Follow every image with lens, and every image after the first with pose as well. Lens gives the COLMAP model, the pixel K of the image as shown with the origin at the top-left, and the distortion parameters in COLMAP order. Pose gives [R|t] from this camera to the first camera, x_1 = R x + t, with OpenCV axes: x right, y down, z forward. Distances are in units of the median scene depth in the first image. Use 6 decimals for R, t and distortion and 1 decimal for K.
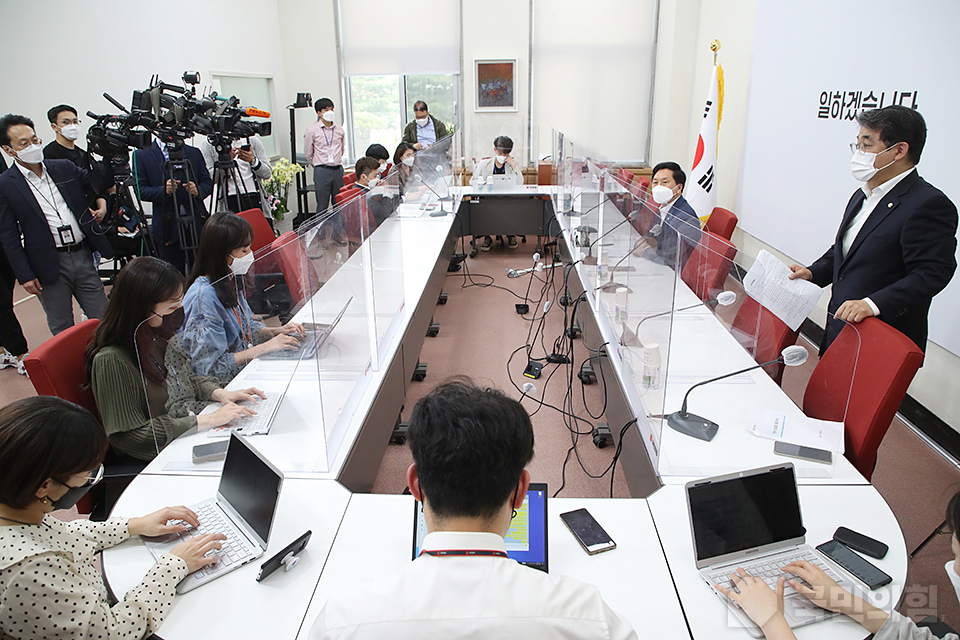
lens RADIAL K [[652.5, 0, 480.0], [0, 652.5, 320.0], [0, 0, 1]] dist [-0.042627, 0.002139]
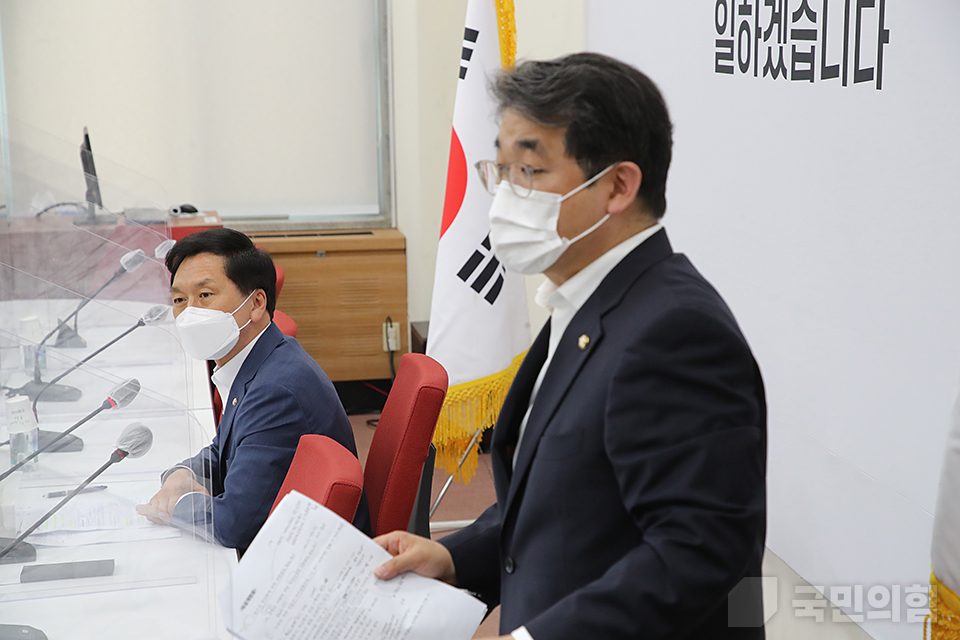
lens RADIAL K [[2142.6, 0, 480.0], [0, 2142.6, 320.0], [0, 0, 1]] dist [0.472751, -0.130740]
pose [[0.979280, -0.040977, 0.198323, 0.204810], [0.077303, 0.980796, -0.179060, 0.004143], [-0.187177, 0.190681, 0.963642, -0.044262]]
